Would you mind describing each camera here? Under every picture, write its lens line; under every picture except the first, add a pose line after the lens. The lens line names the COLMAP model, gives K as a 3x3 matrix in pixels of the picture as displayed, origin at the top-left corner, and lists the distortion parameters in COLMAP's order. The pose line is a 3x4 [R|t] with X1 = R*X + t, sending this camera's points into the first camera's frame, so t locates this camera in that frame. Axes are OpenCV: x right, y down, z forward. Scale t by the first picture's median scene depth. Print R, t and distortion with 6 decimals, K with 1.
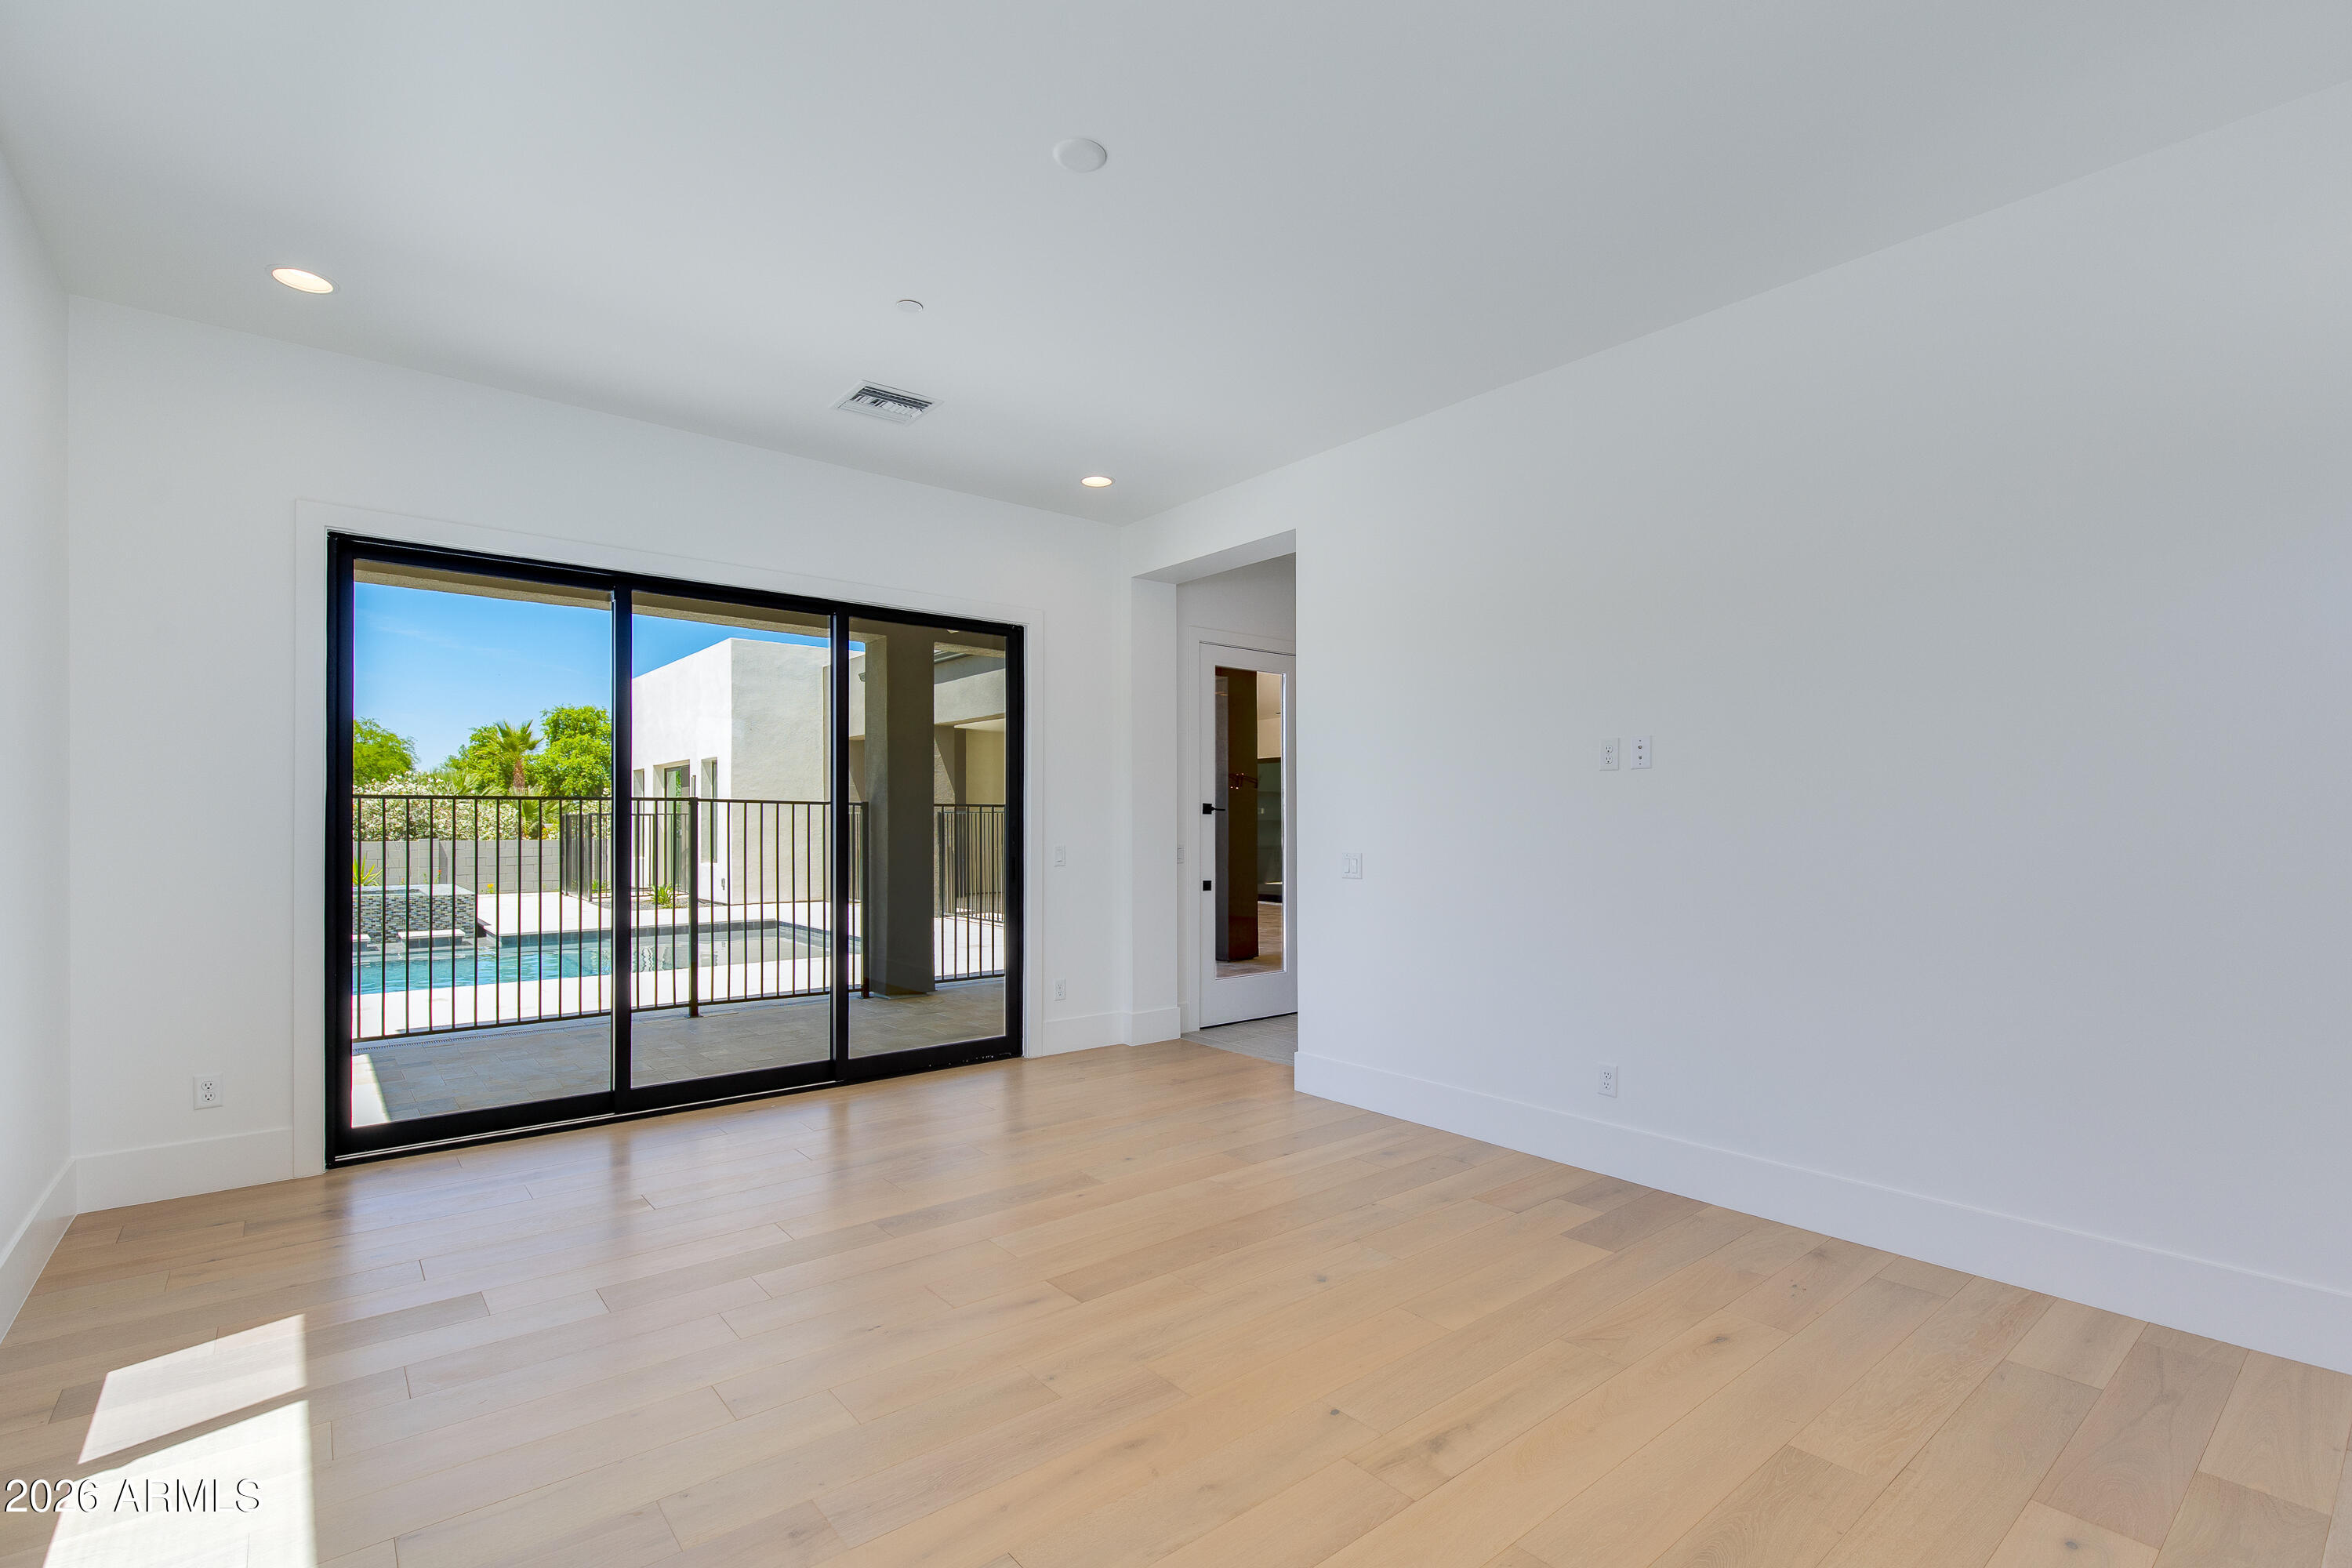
lens RADIAL K [[1062.1, 0, 1225.0], [0, 1062.1, 819.4], [0, 0, 1]] dist [0.001336, 0.001513]
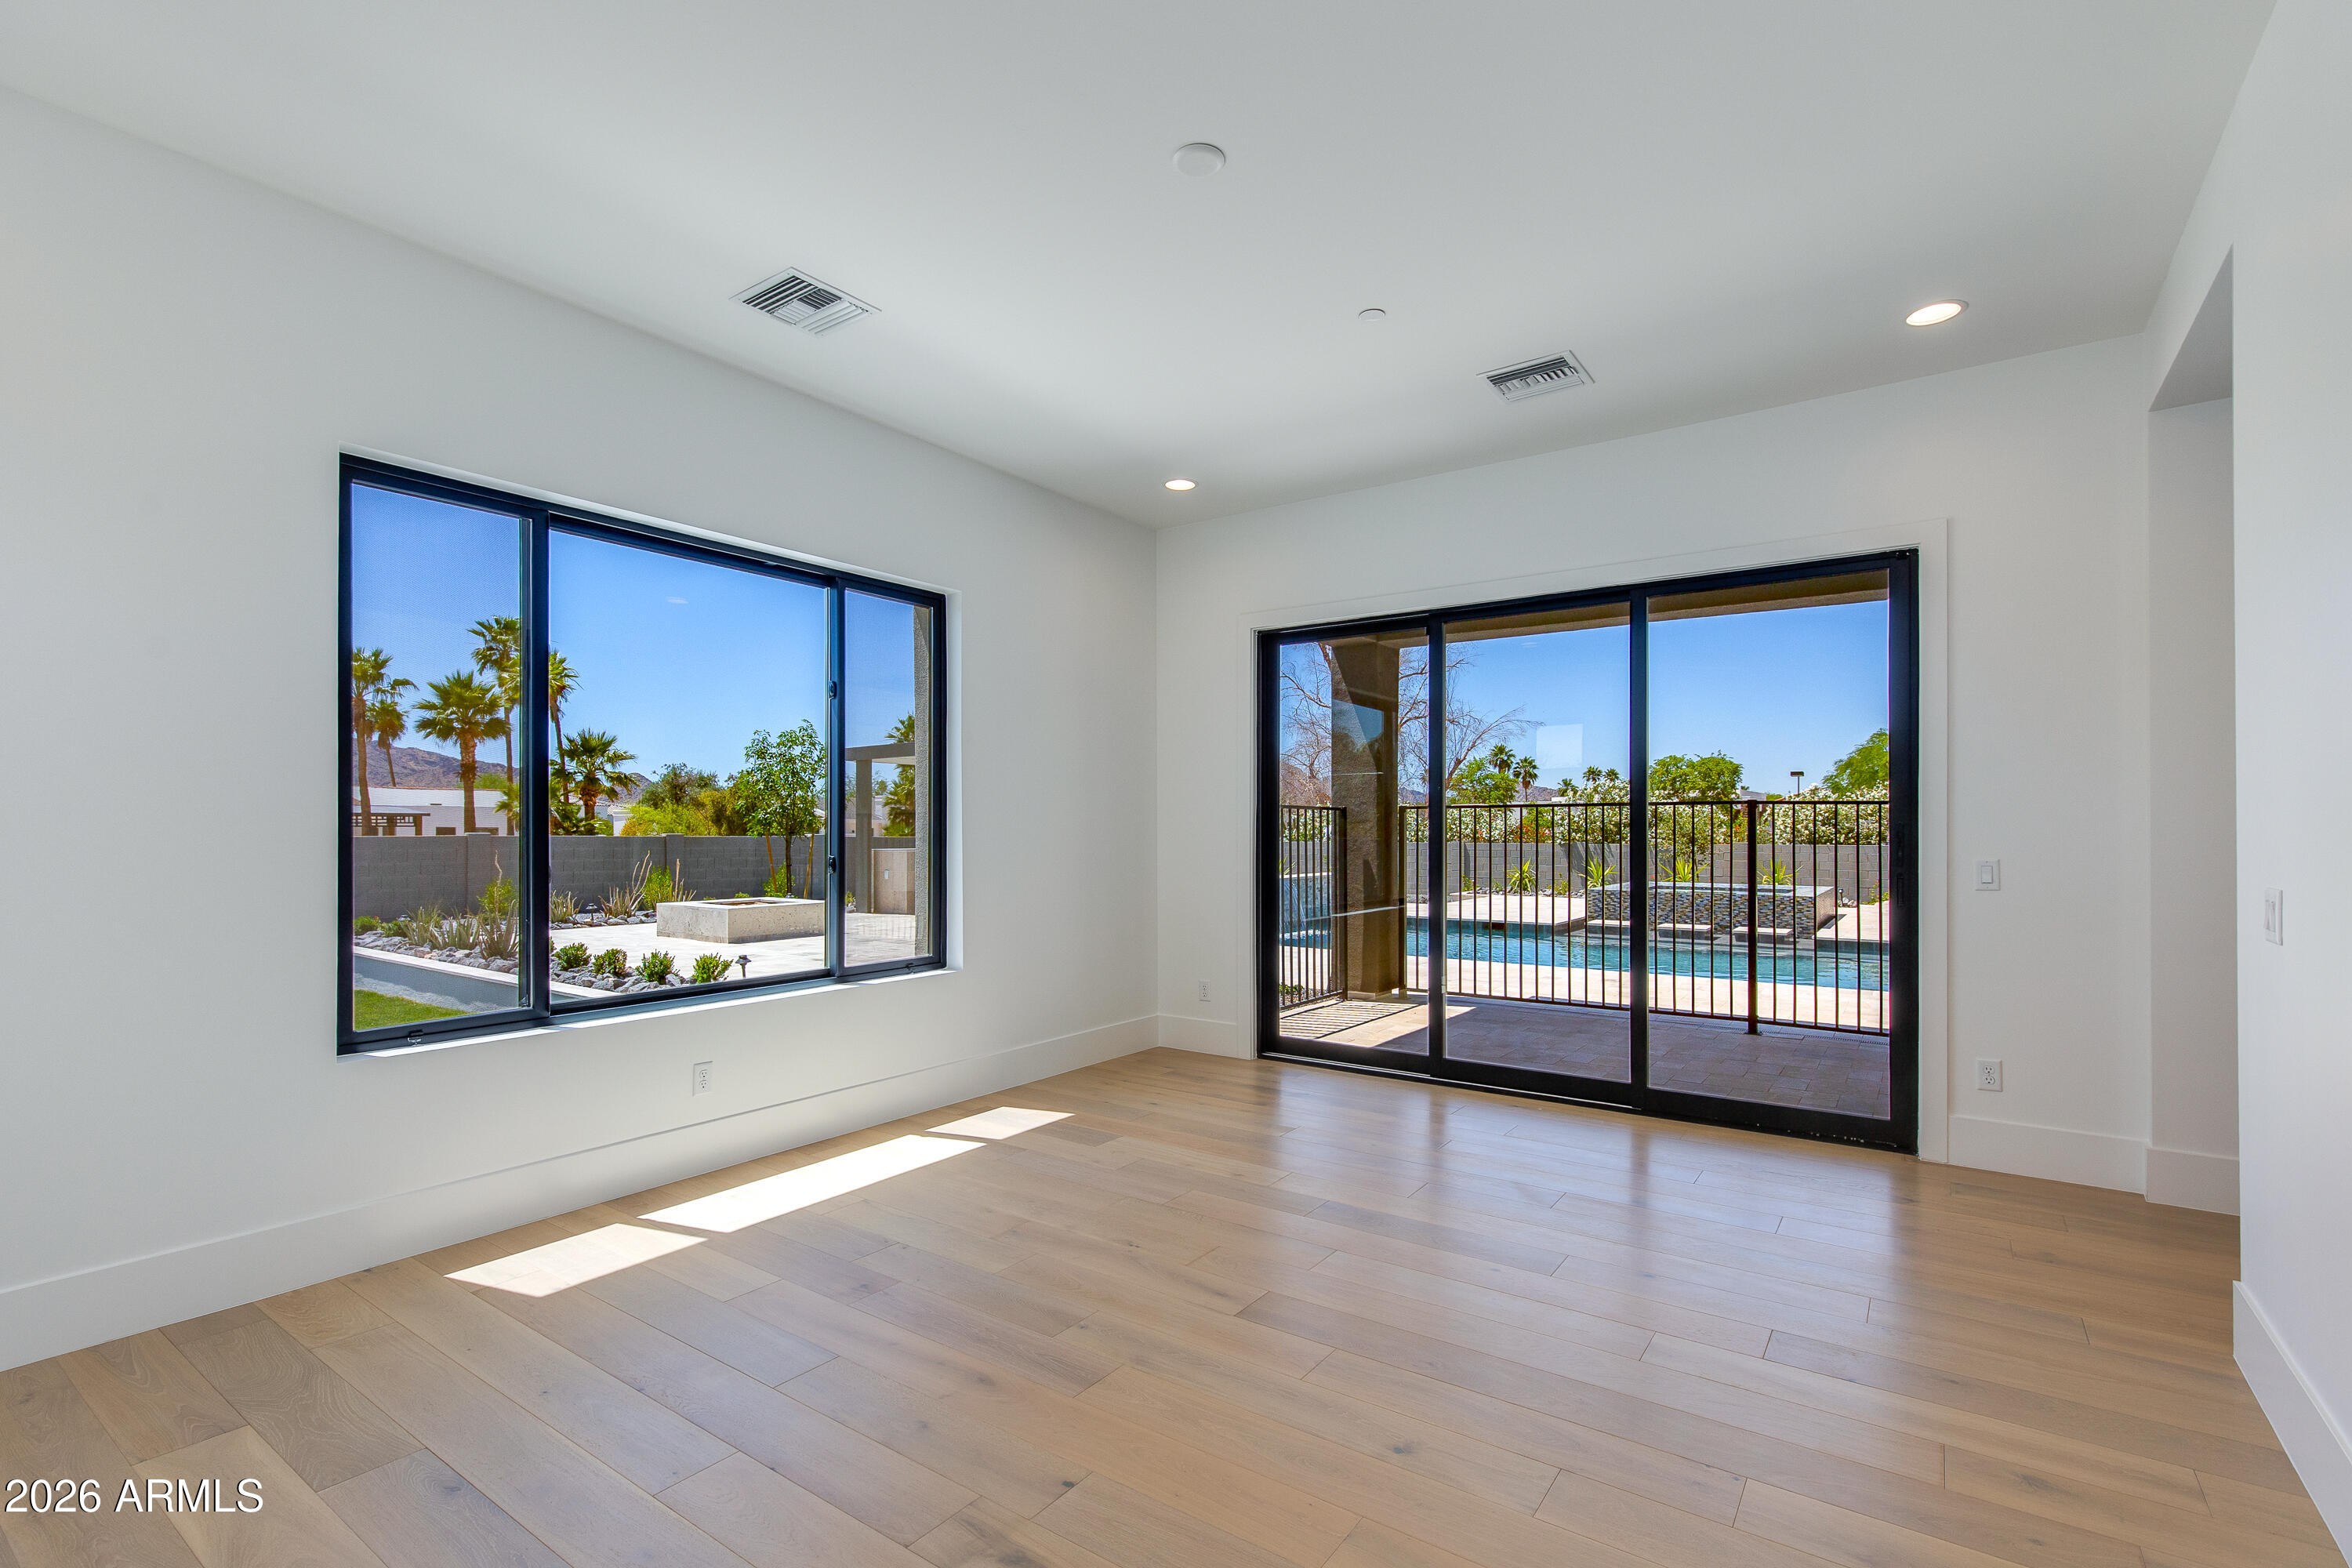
lens RADIAL K [[1062.1, 0, 1125.1], [0, 1062.1, 822.2], [0, 0, 1]] dist [0.001336, 0.001513]
pose [[0.230102, -0.005313, -0.973152, 0.324428], [0.003460, 0.999983, -0.004642, 0.001932], [0.973160, -0.002299, 0.230117, 0.276996]]
